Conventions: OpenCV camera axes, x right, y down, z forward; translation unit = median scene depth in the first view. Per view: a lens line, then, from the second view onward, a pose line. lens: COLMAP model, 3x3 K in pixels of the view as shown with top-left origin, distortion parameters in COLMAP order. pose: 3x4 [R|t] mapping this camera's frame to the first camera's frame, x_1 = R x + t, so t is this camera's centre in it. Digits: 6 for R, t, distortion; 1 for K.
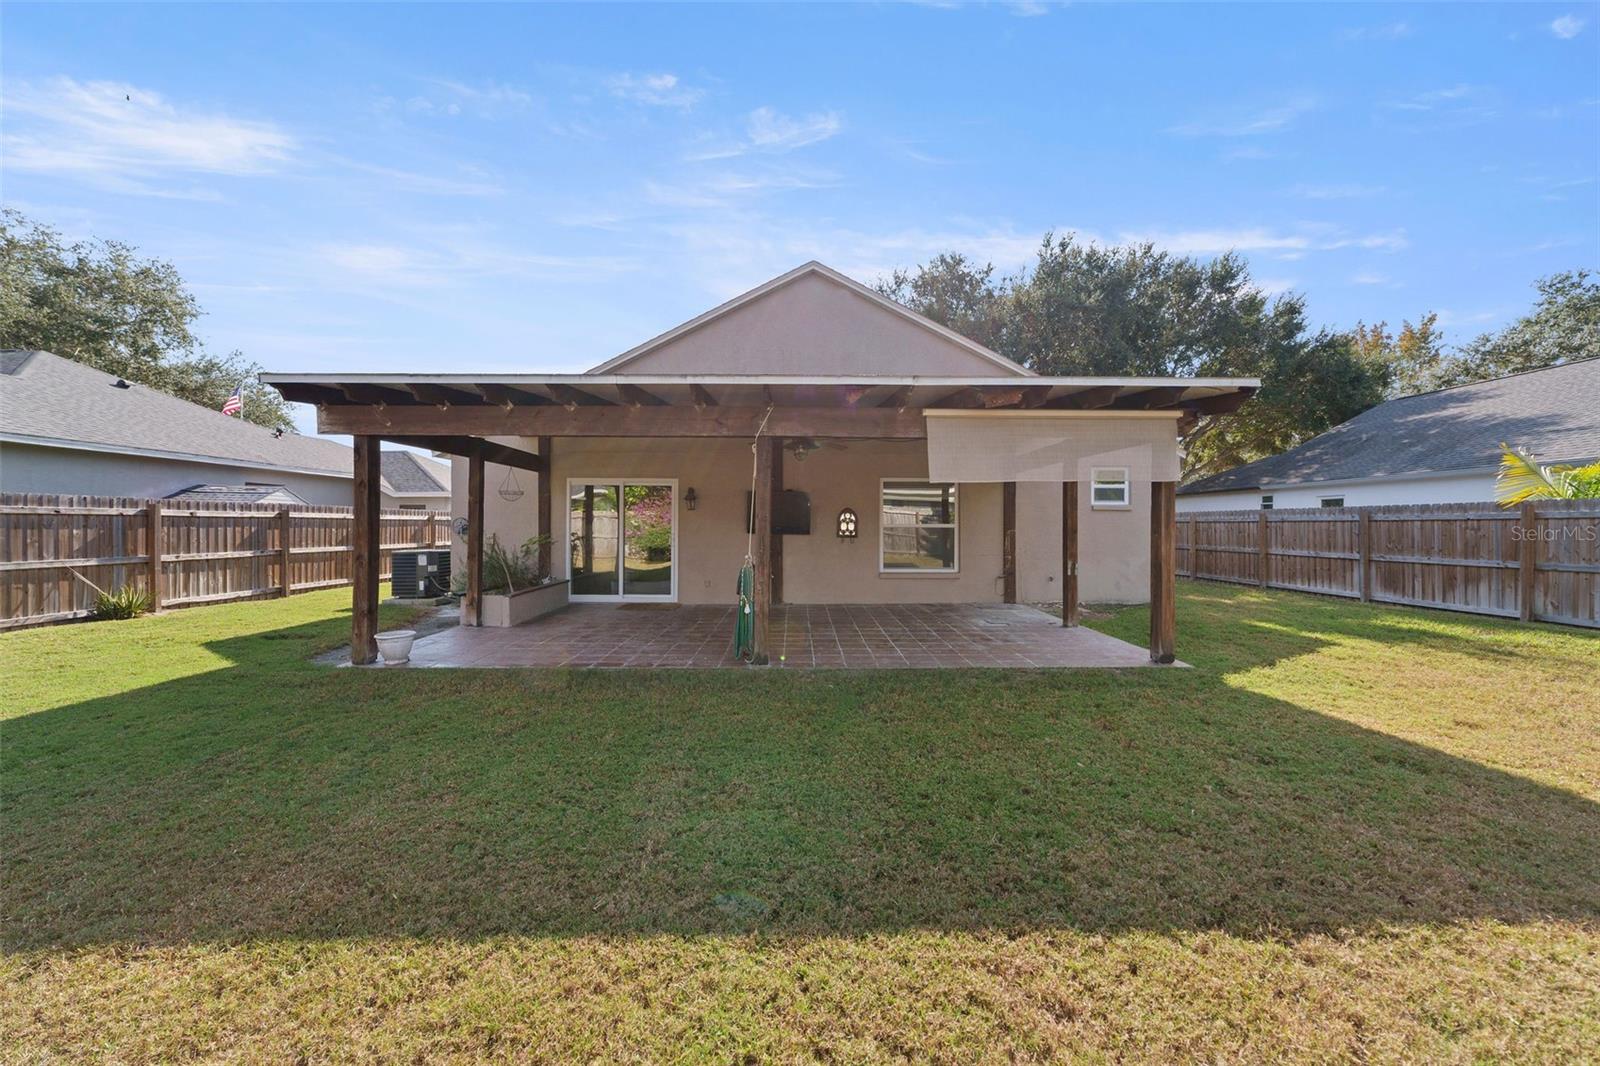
lens RADIAL K [[641.6, 0, 802.0], [0, 641.6, 529.3], [0, 0, 1]] dist [-0.024904, 0.006694]
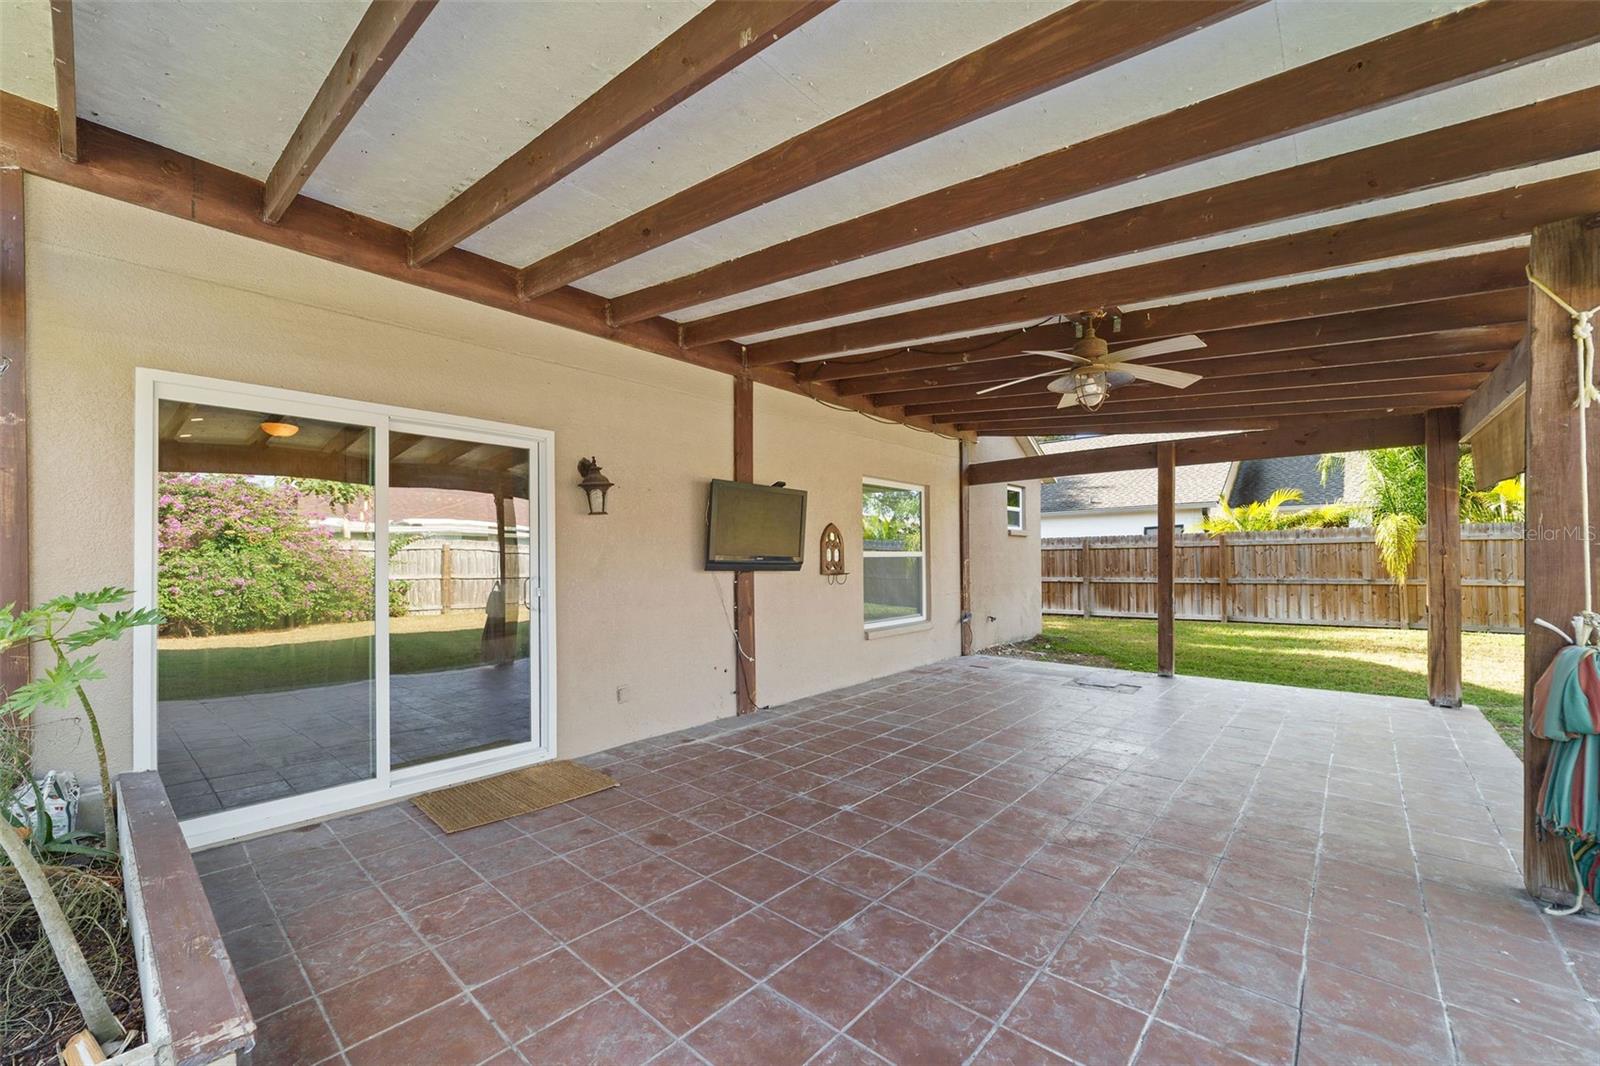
lens RADIAL K [[637.4, 0, 805.1], [0, 637.4, 566.2], [0, 0, 1]] dist [-0.026618, 0.014627]
pose [[0.671990, -0.016731, 0.740371, -0.368929], [0.019767, 0.999794, 0.004653, 0.002335], [-0.740296, 0.011508, 0.672182, 0.636711]]
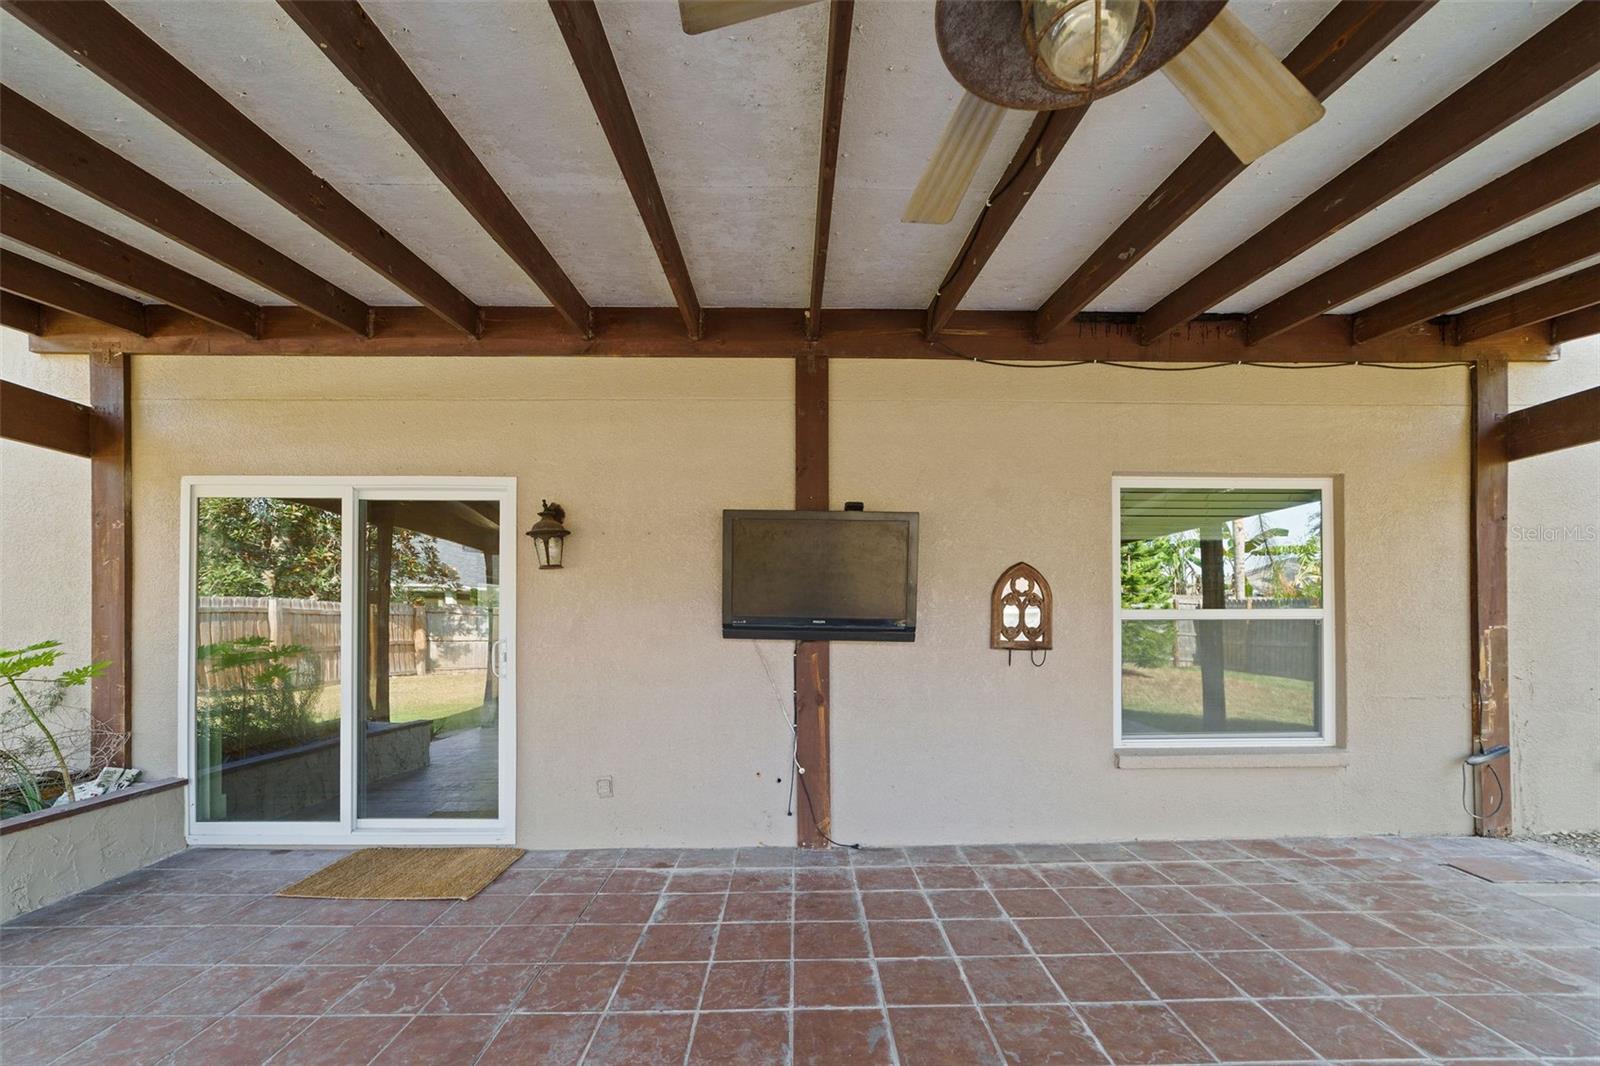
lens RADIAL K [[660.5, 0, 858.4], [0, 660.5, 617.2], [0, 0, 1]] dist [-0.023833, 0.010077]
pose [[0.999993, -0.003555, 0.001485, -0.015982], [0.003567, 0.999960, -0.008185, -0.001325], [-0.001455, 0.008191, 0.999965, 0.652828]]
